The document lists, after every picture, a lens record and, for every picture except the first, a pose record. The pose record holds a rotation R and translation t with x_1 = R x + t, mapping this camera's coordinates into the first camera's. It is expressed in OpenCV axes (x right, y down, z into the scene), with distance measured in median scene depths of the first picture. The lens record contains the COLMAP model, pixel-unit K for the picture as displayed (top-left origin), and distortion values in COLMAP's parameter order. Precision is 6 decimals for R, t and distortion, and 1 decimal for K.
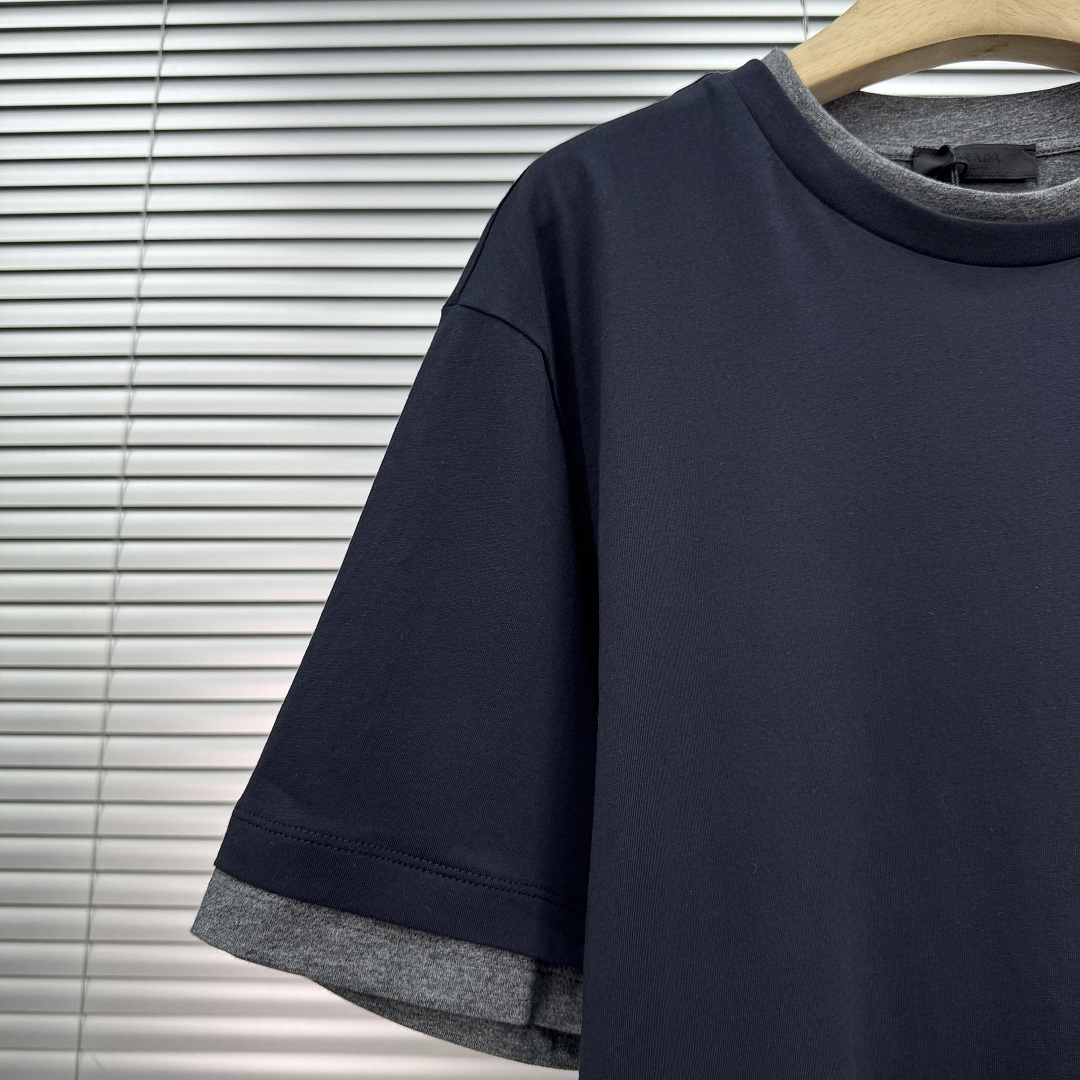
lens RADIAL K [[1087.7, 0, 540.0], [0, 1087.7, 540.0], [0, 0, 1]] dist [-0.027235, 0.009143]
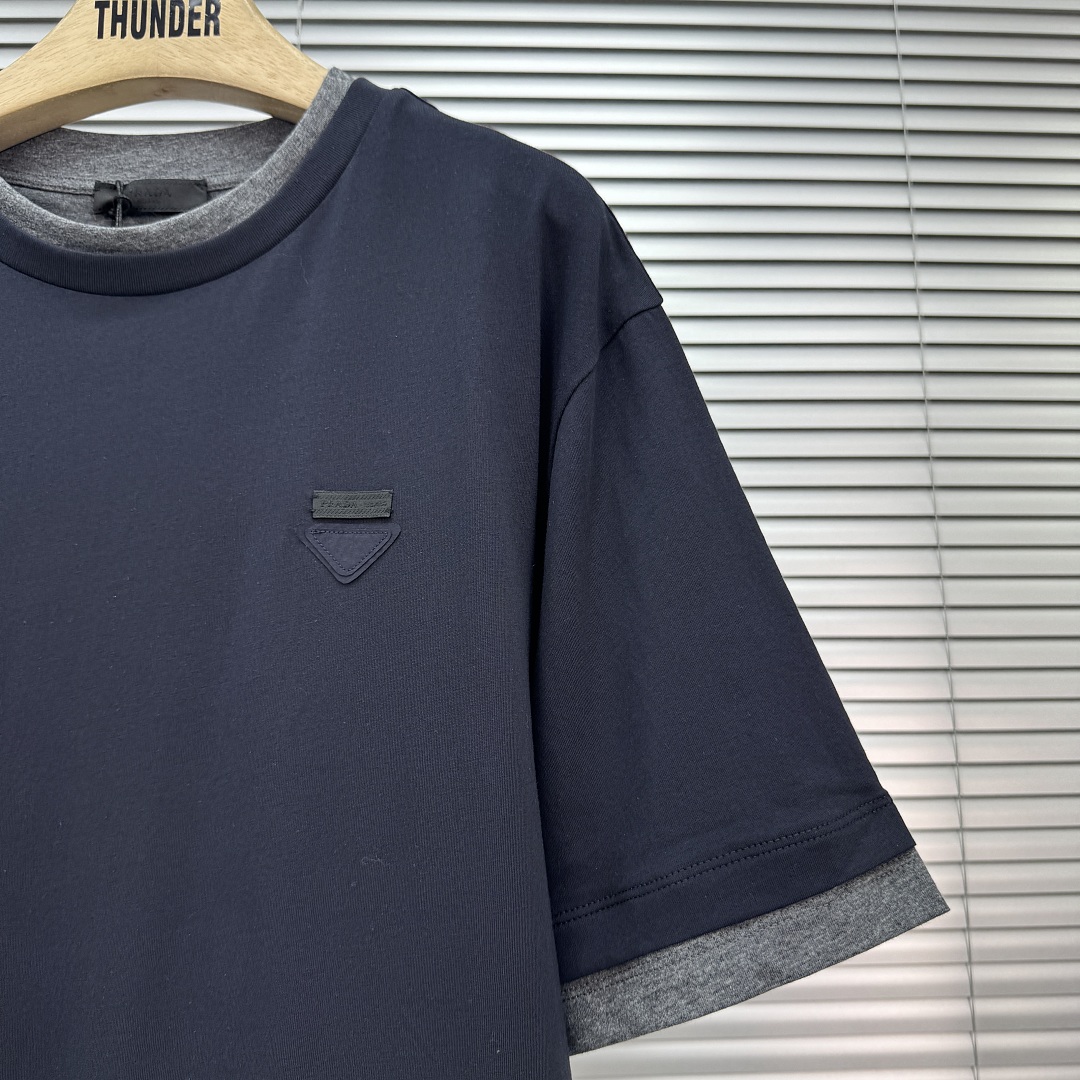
lens RADIAL K [[1087.7, 0, 540.0], [0, 1087.7, 540.0], [0, 0, 1]] dist [-0.027235, 0.009143]
pose [[0.998624, -0.006073, 0.052084, 0.728753], [0.006340, 0.999968, -0.004965, -0.003744], [-0.052053, 0.005288, 0.998630, -0.080761]]
